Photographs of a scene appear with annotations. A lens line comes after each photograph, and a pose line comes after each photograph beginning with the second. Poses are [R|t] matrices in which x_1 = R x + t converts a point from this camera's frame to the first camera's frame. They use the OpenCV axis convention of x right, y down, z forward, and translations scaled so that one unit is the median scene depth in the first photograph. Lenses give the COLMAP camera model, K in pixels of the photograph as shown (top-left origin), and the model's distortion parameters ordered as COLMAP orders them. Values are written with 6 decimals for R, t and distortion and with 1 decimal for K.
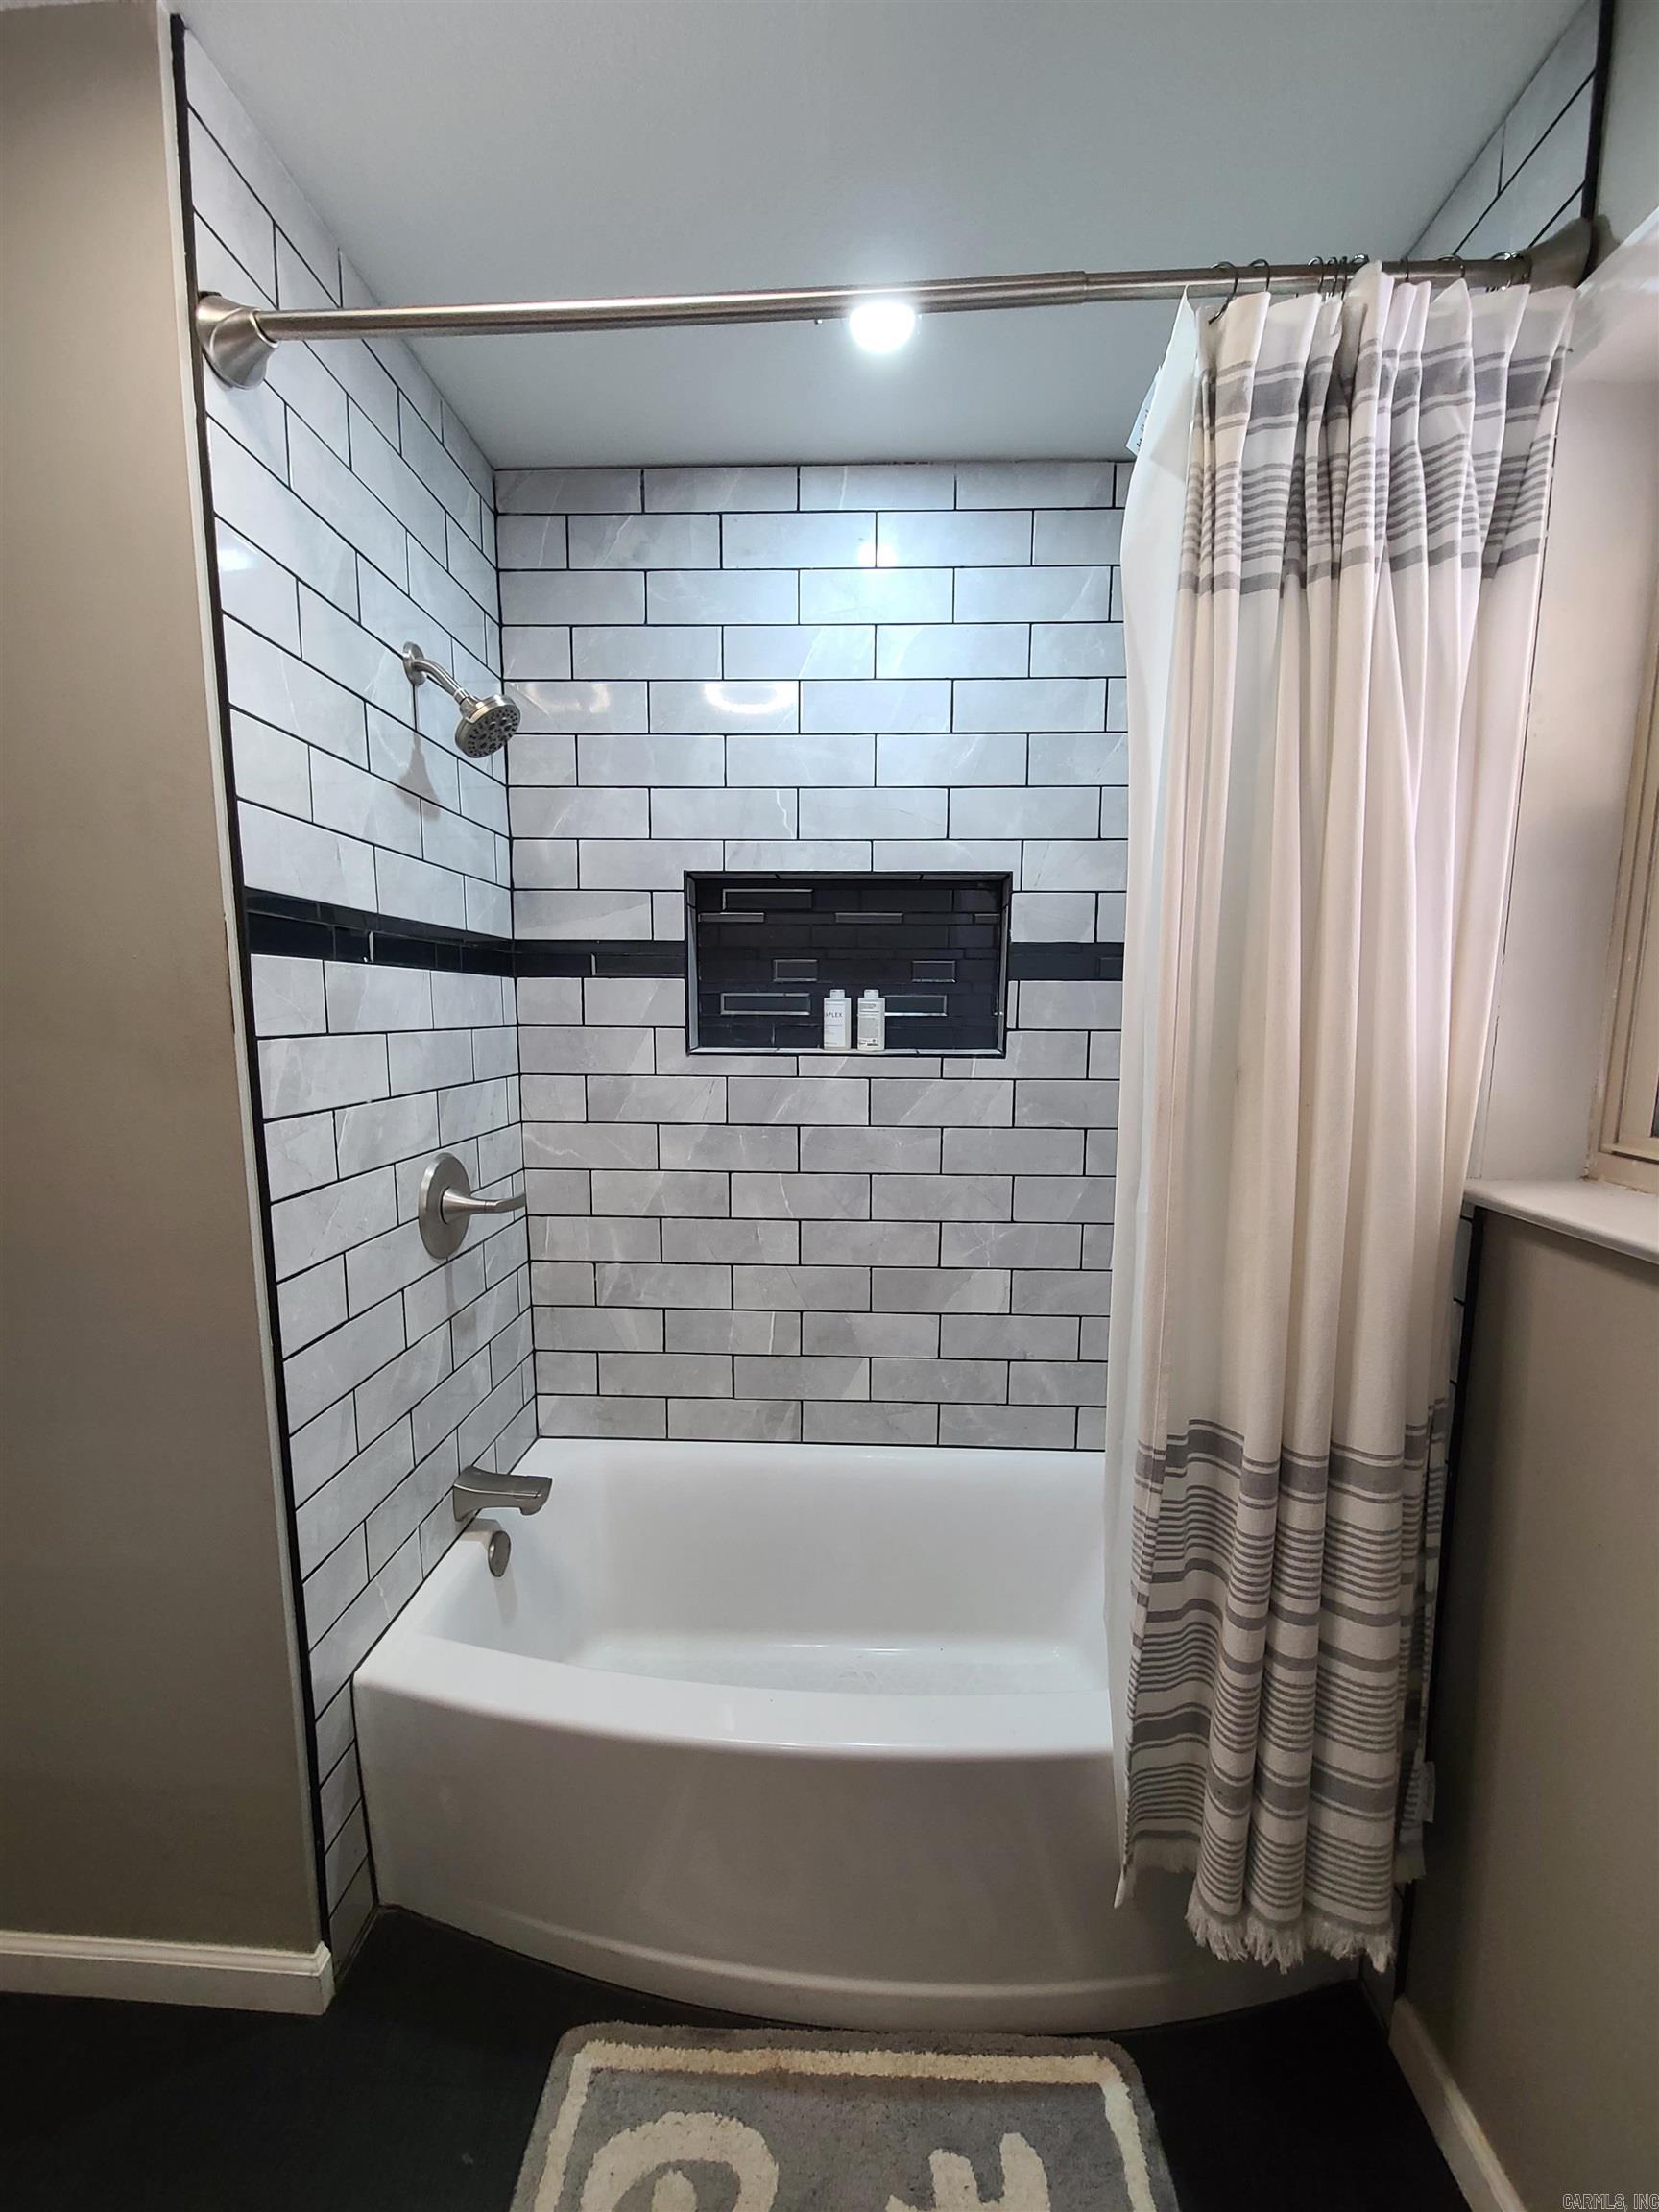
lens RADIAL K [[904.0, 0, 840.0], [0, 904.0, 1127.6], [0, 0, 1]] dist [0.000444, -0.002711]
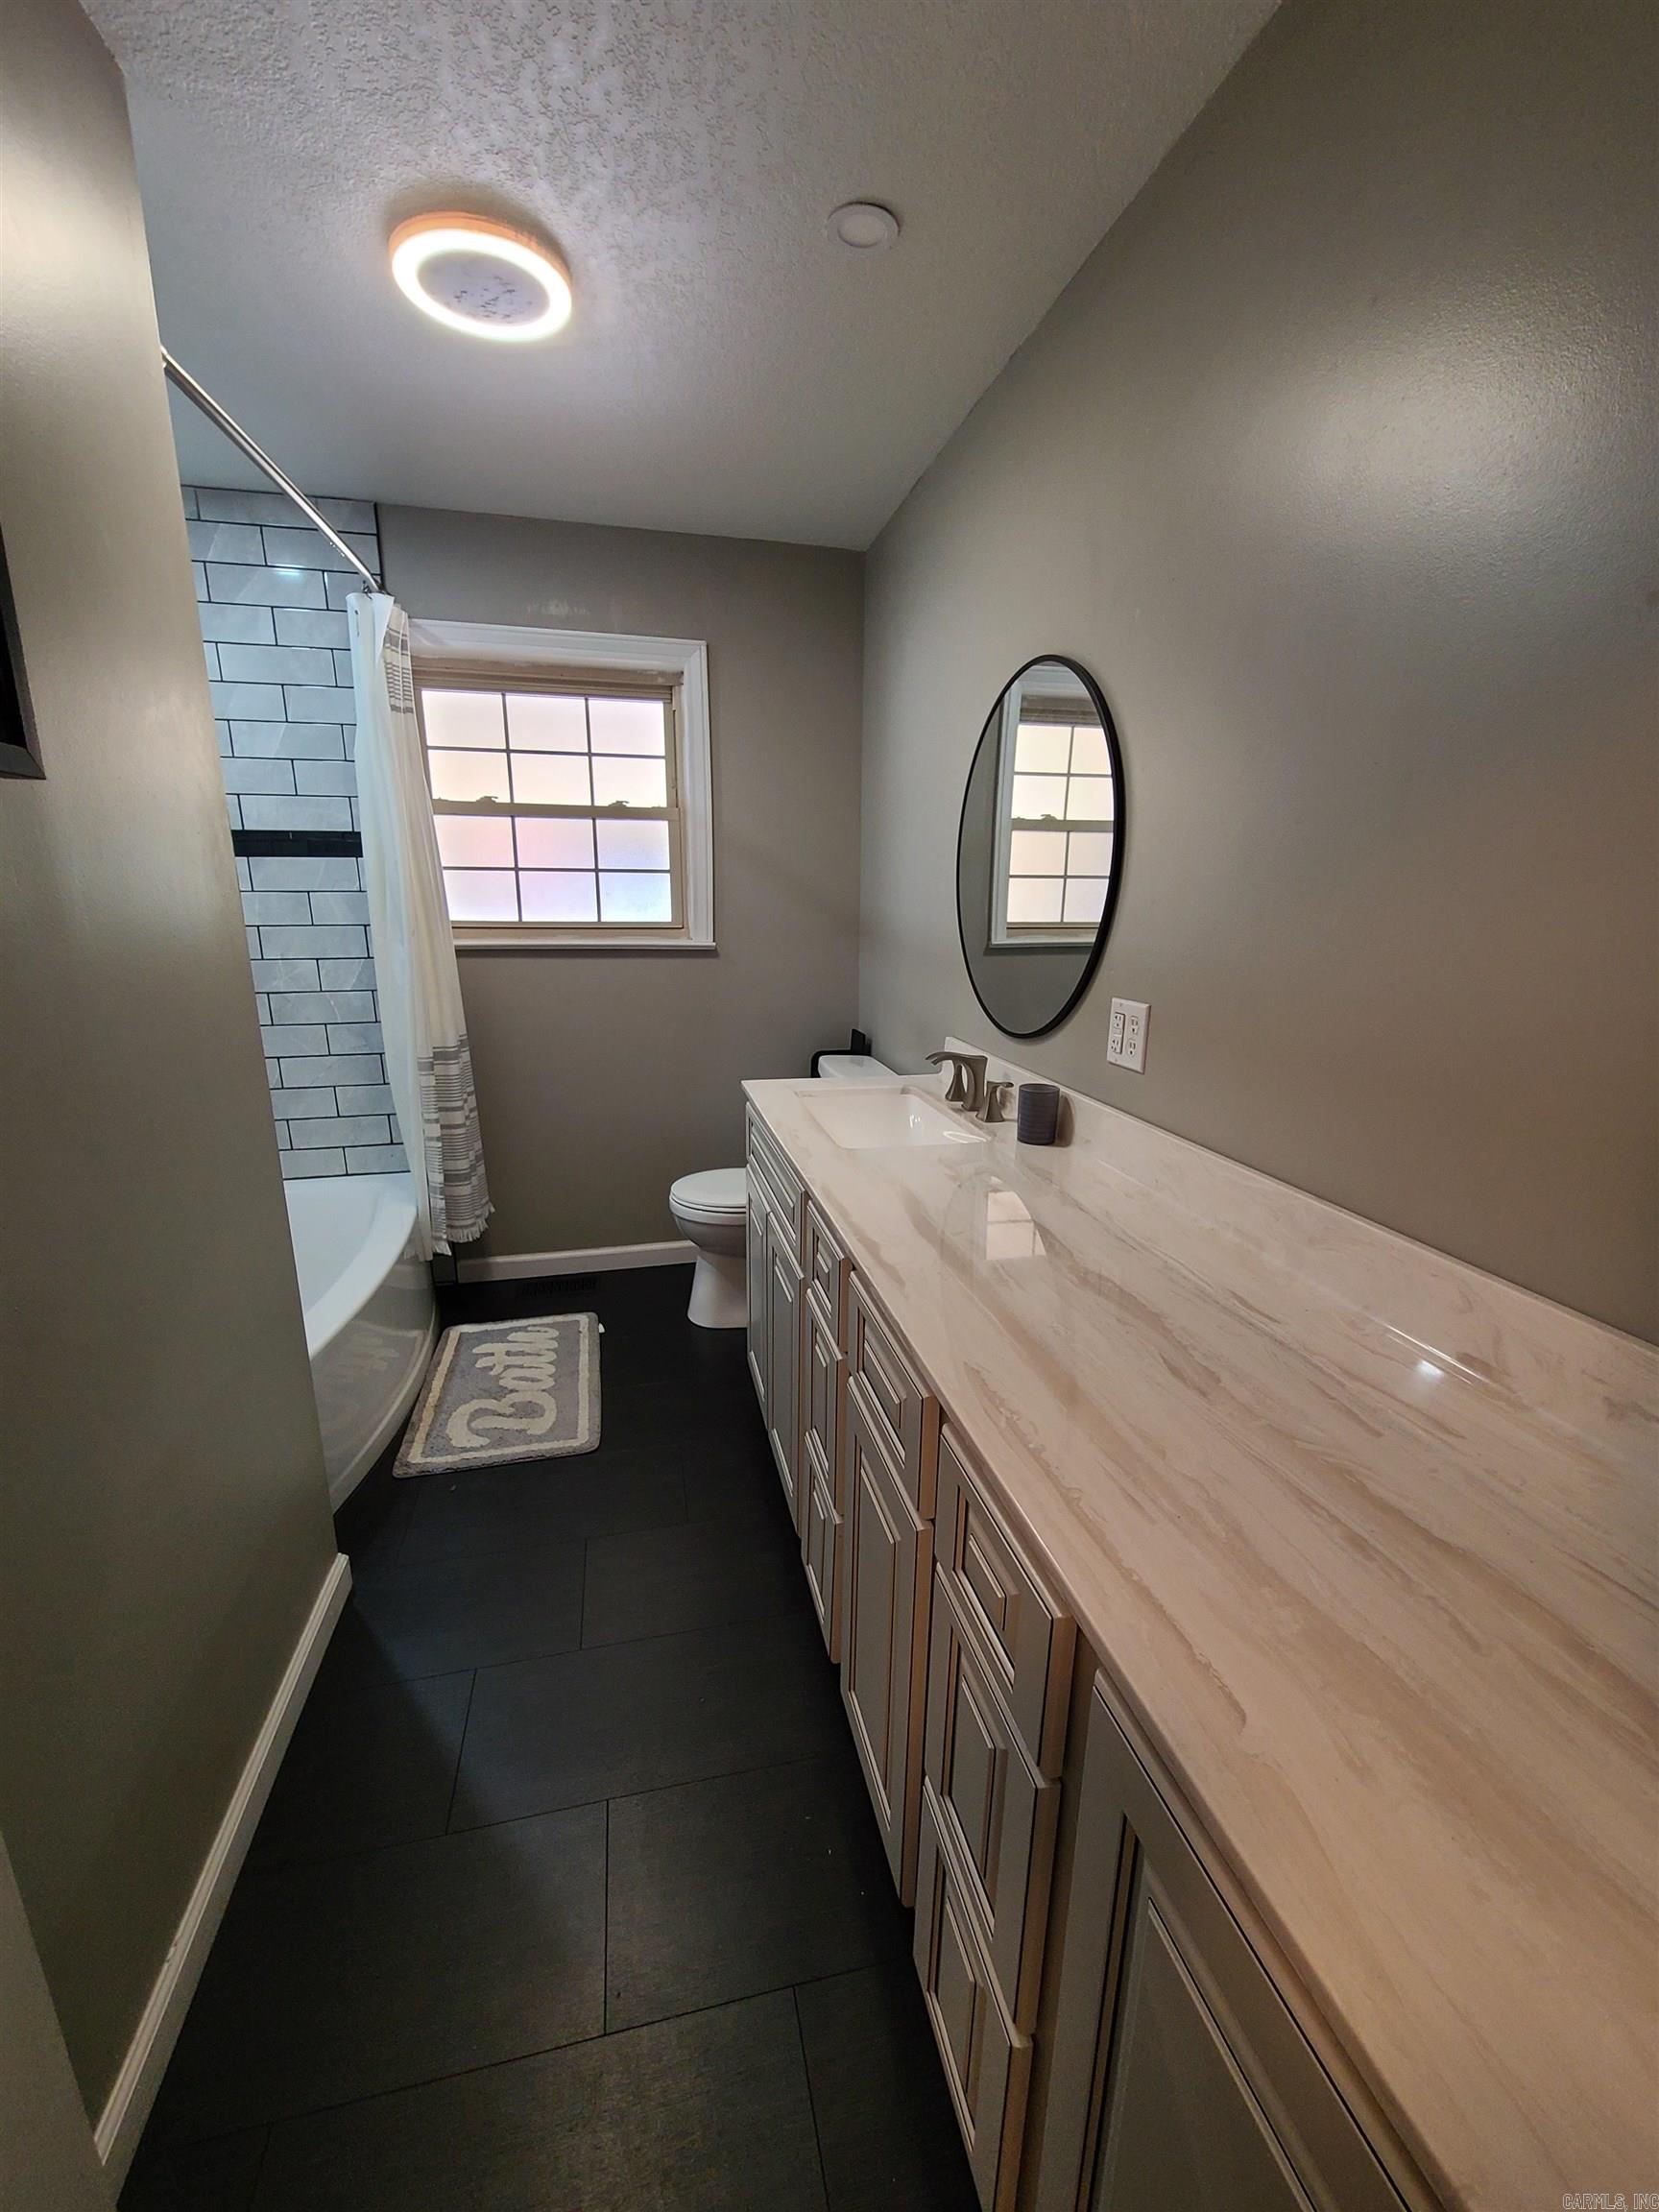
lens RADIAL K [[904.0, 0, 838.6], [0, 904.0, 1116.6], [0, 0, 1]] dist [0.000444, -0.002711]
pose [[-0.266815, -0.251498, 0.930354, -1.422247], [0.122023, 0.948765, 0.291470, -0.047373], [-0.955992, 0.191293, -0.222456, 0.310471]]
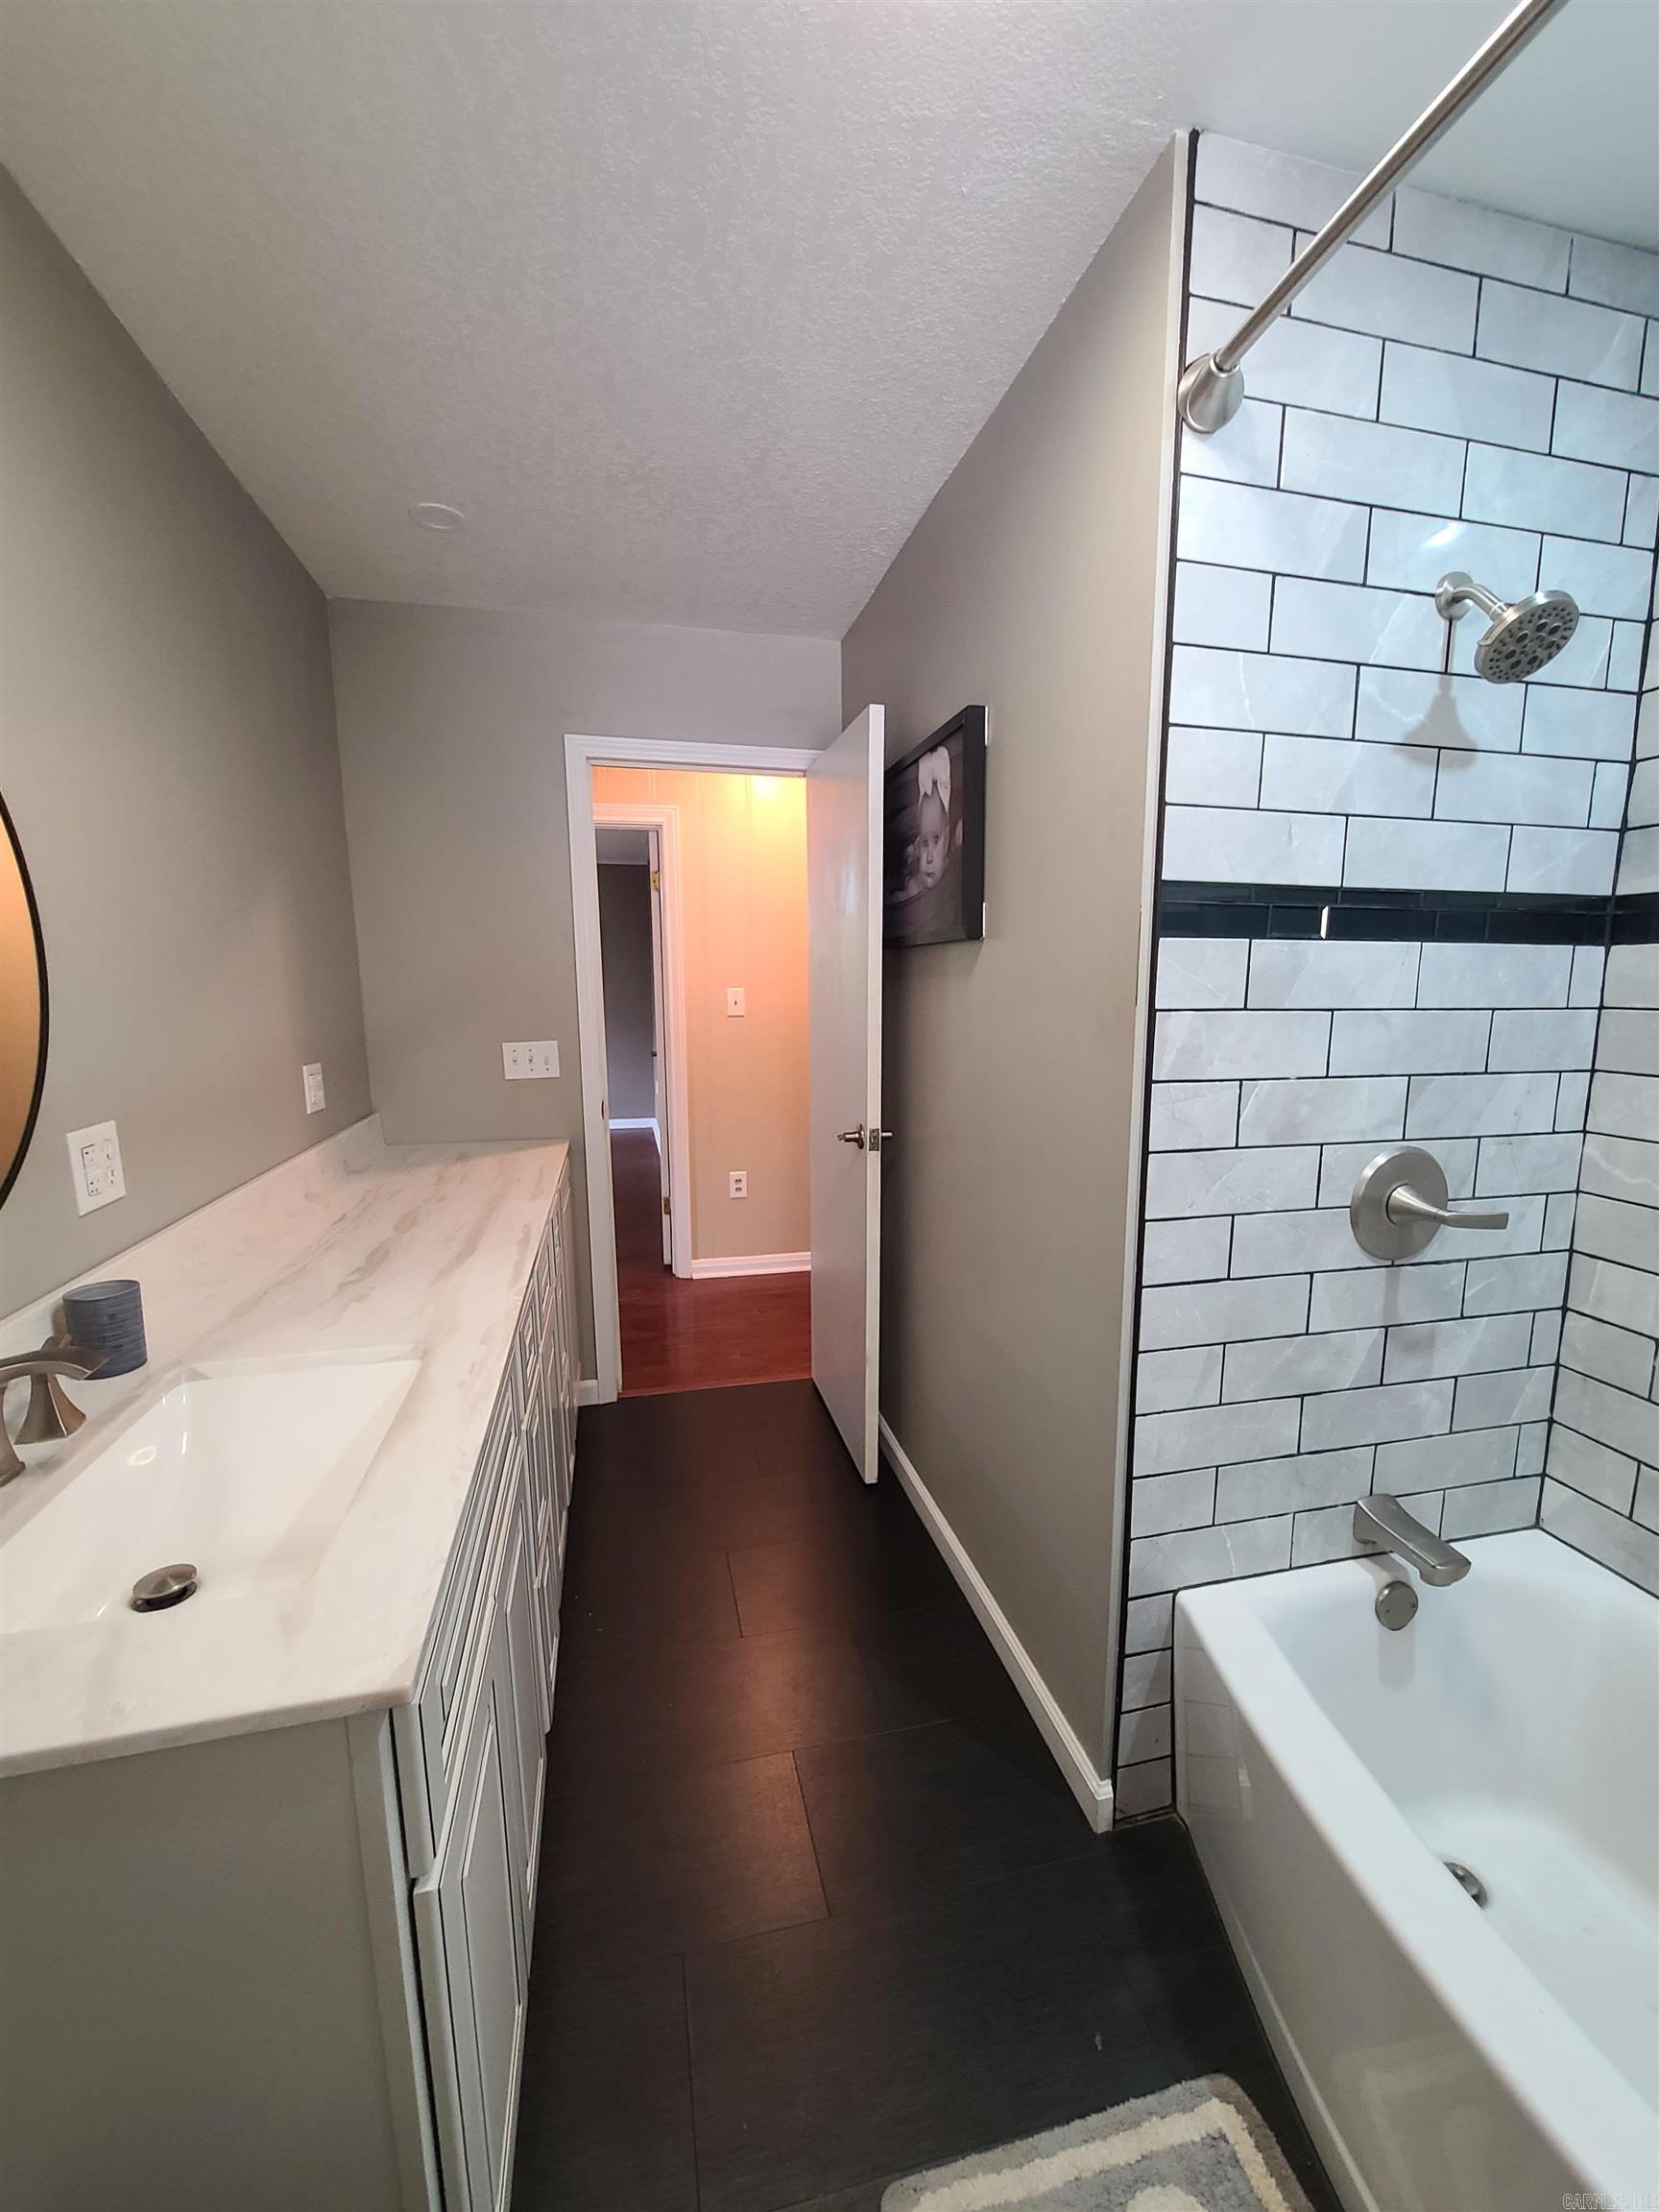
lens RADIAL K [[904.0, 0, 845.9], [0, 904.0, 1129.4], [0, 0, 1]] dist [0.000444, -0.002711]
pose [[0.272888, 0.147486, -0.950673, 0.240455], [-0.126121, 0.985135, 0.116630, -0.021204], [0.953743, 0.088073, 0.287432, 0.188084]]
